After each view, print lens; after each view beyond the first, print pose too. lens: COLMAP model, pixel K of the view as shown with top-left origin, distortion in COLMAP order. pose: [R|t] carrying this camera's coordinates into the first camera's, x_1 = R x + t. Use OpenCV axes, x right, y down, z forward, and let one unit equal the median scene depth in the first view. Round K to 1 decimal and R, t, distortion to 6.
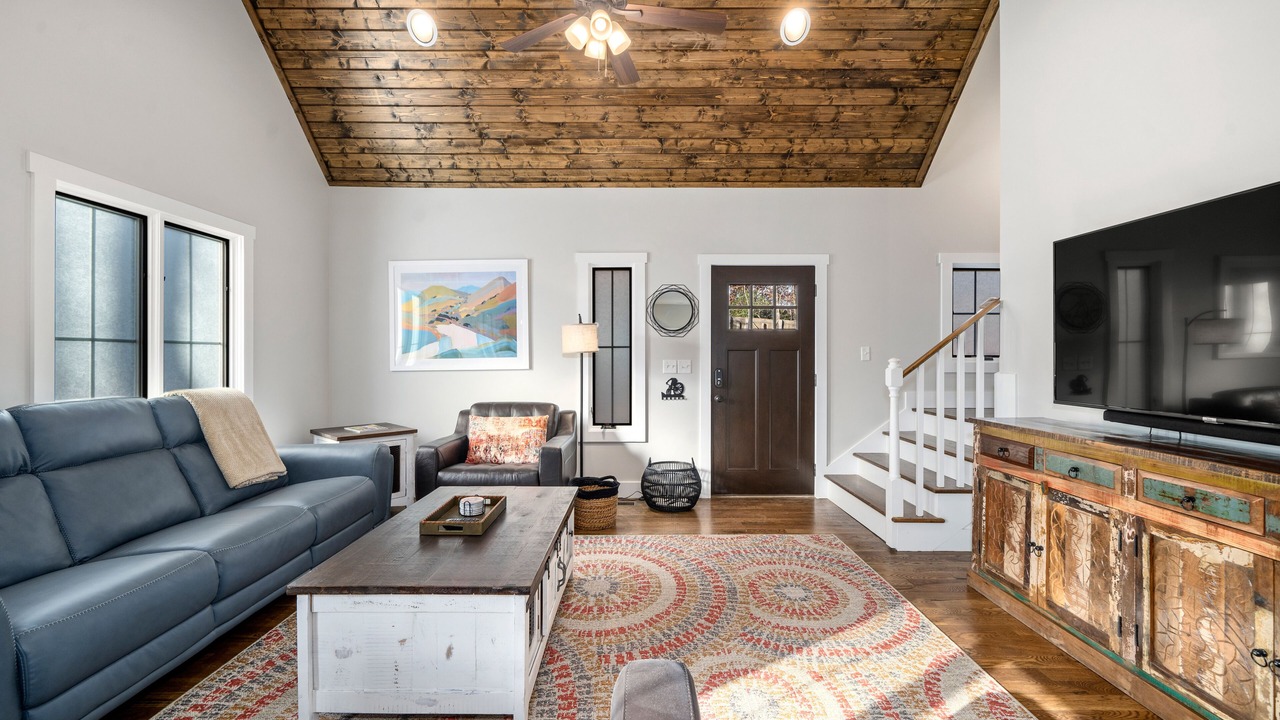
lens RADIAL K [[513.6, 0, 633.9], [0, 513.6, 358.5], [0, 0, 1]] dist [-0.003293, -0.000226]
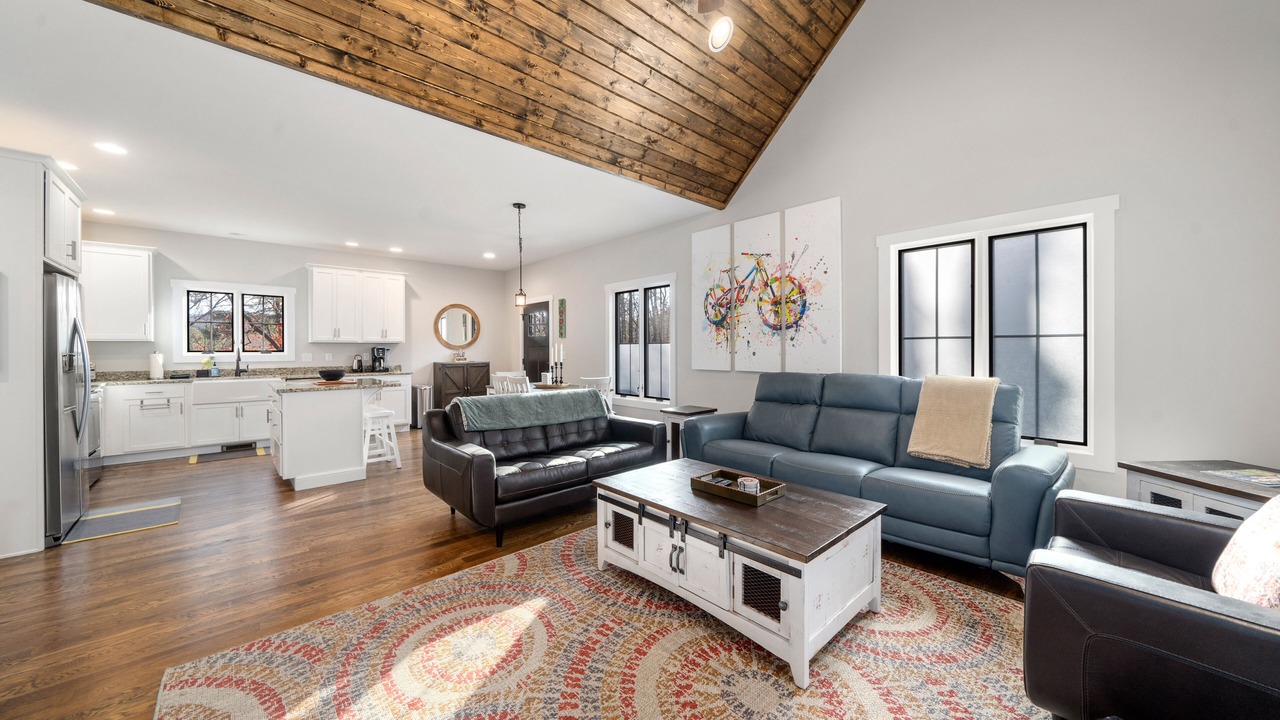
lens RADIAL K [[450.4, 0, 643.9], [0, 450.4, 351.5], [0, 0, 1]] dist [-0.008757, -0.000068]
pose [[-0.724251, 0.004534, -0.689521, 0.342018], [-0.000236, 0.999977, 0.006823, -0.004536], [0.689536, 0.005104, -0.724233, 1.042710]]
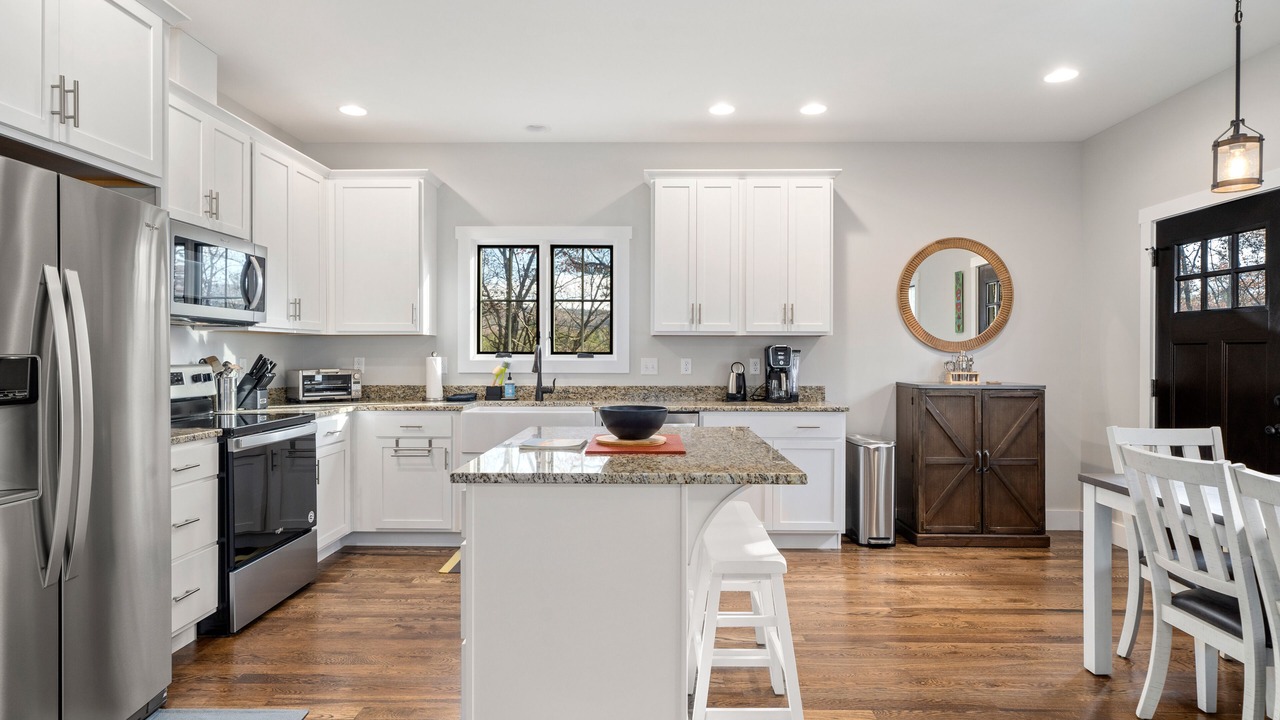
lens RADIAL K [[705.6, 0, 639.5], [0, 705.6, 356.4], [0, 0, 1]] dist [0.002591, -0.003351]
pose [[-0.999981, -0.003416, 0.005093, 0.087983], [-0.003374, 0.999960, 0.008267, 0.000666], [-0.005121, 0.008249, -0.999953, 0.185744]]
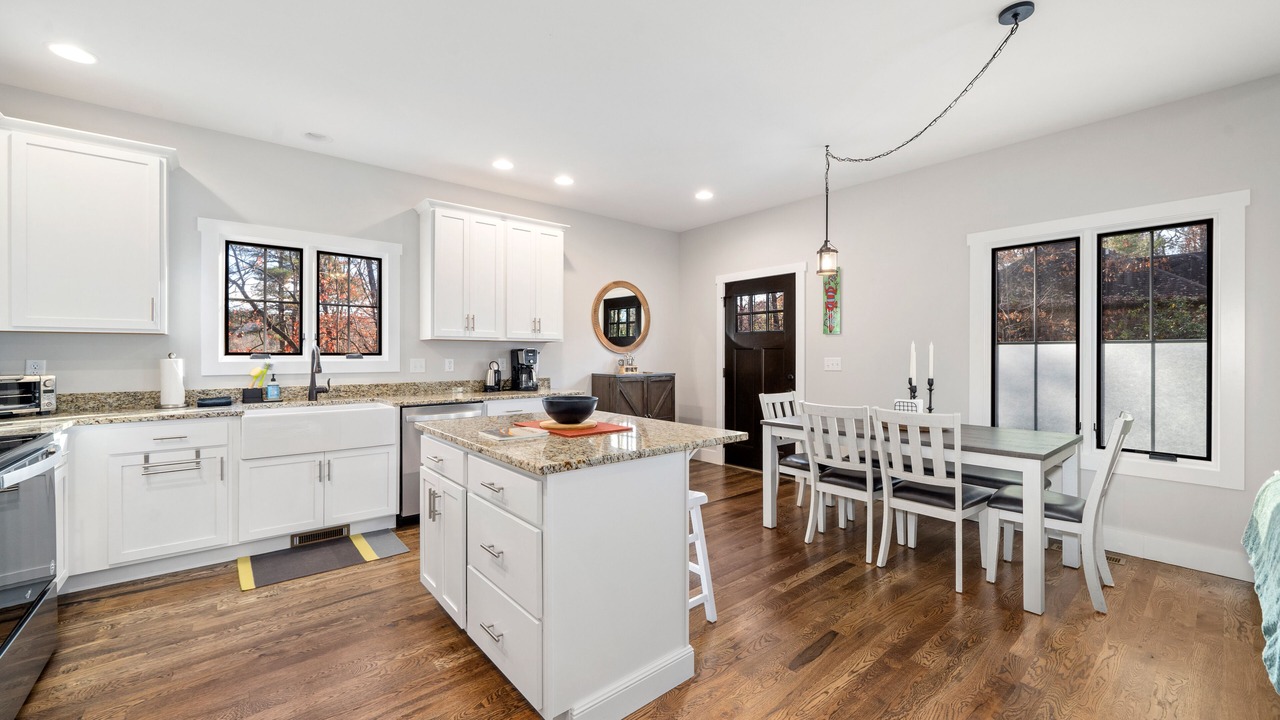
lens RADIAL K [[503.2, 0, 642.6], [0, 503.2, 355.0], [0, 0, 1]] dist [0.000409, -0.001059]
pose [[-0.759292, -0.001779, -0.650748, 0.445324], [-0.004655, 0.999986, 0.002697, 0.001582], [0.650734, 0.005077, -0.759289, 0.015113]]
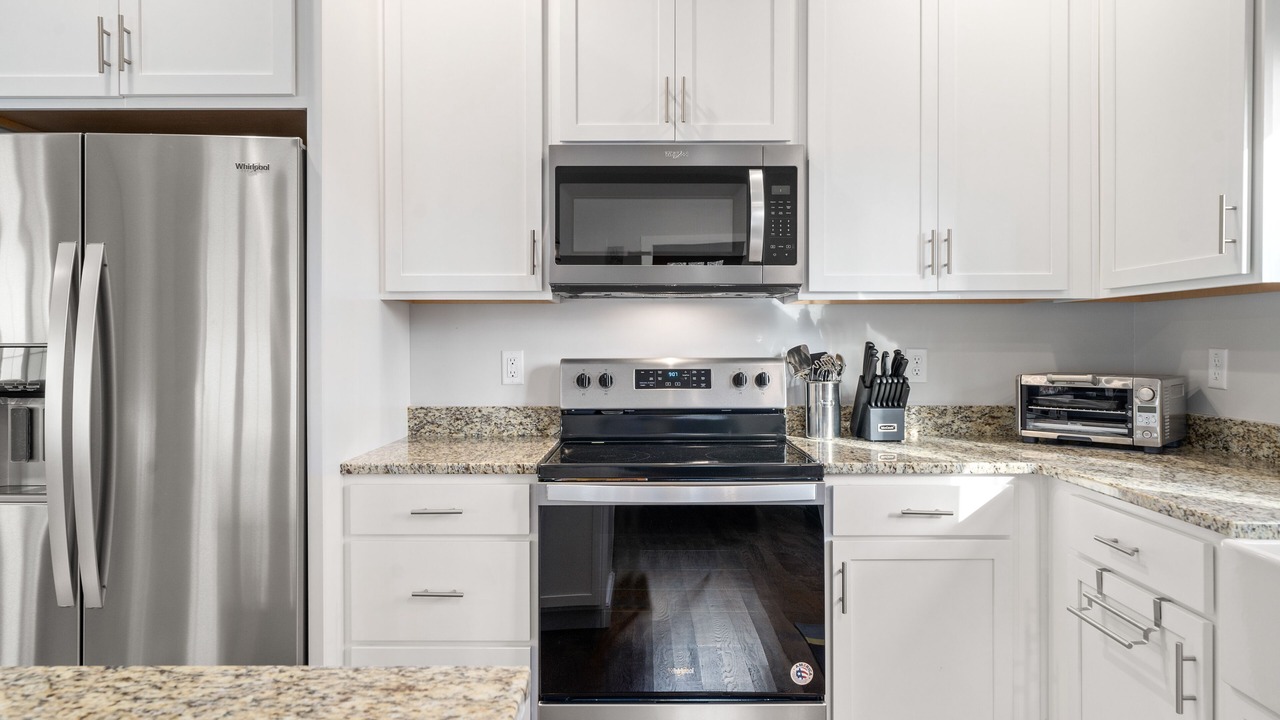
lens RADIAL K [[775.5, 0, 637.0], [0, 775.5, 347.0], [0, 0, 1]] dist [0.000328, 0.000643]
pose [[-0.007343, -0.008765, 0.999935, 0.017821], [0.006485, 0.999940, 0.008813, 0.005587], [-0.999952, 0.006550, -0.007286, -0.746295]]
